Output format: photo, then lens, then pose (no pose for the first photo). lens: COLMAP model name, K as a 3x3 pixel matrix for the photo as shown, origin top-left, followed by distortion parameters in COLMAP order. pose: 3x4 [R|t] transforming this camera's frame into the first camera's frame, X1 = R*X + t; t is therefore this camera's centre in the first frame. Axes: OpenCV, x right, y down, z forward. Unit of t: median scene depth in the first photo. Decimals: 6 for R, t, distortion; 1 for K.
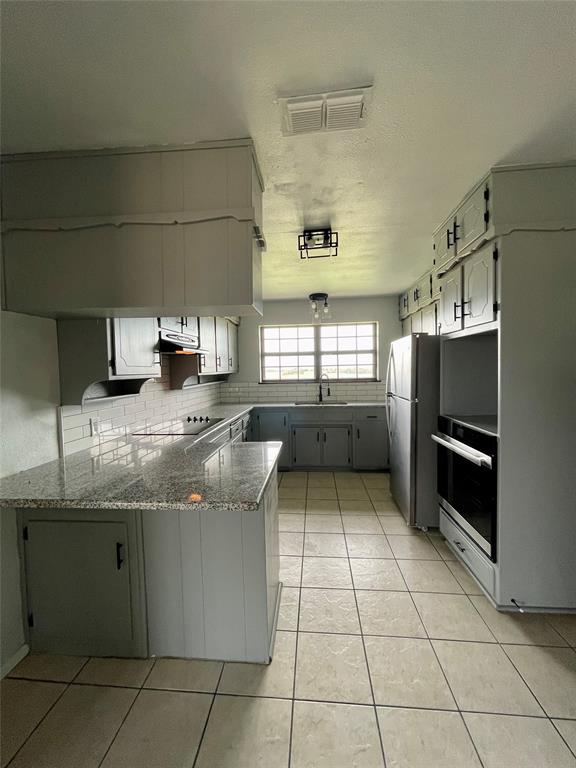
lens RADIAL K [[312.1, 0, 285.0], [0, 312.1, 382.6], [0, 0, 1]] dist [0.000069, 0.001519]
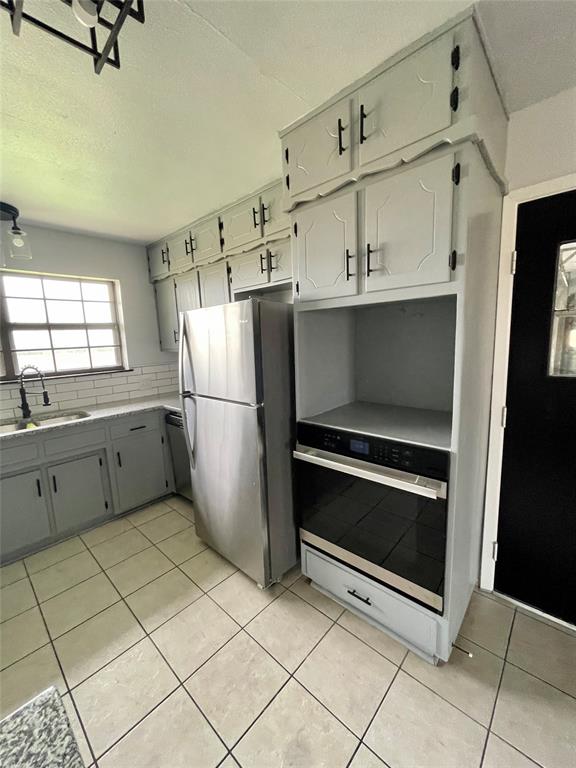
lens RADIAL K [[312.1, 0, 282.1], [0, 312.1, 383.9], [0, 0, 1]] dist [0.000069, 0.001519]
pose [[0.611571, -0.119073, 0.782178, -0.032636], [0.059474, 0.992732, 0.104625, -0.028587], [-0.788951, -0.017467, 0.614207, 0.342035]]
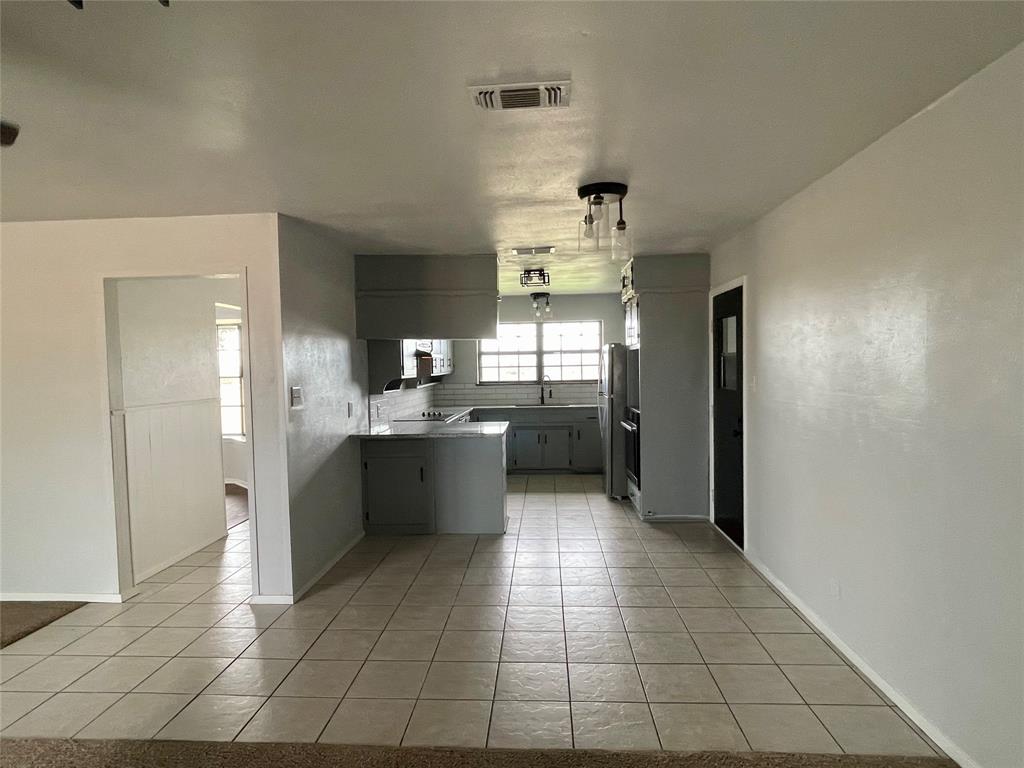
lens RADIAL K [[601.4, 0, 506.0], [0, 601.4, 390.5], [0, 0, 1]] dist [-0.007308, 0.002870]
pose [[0.999646, 0.002487, 0.026477, -0.047020], [-0.002463, 0.999997, -0.000933, 0.022320], [-0.026480, 0.000867, 0.999649, -0.864305]]
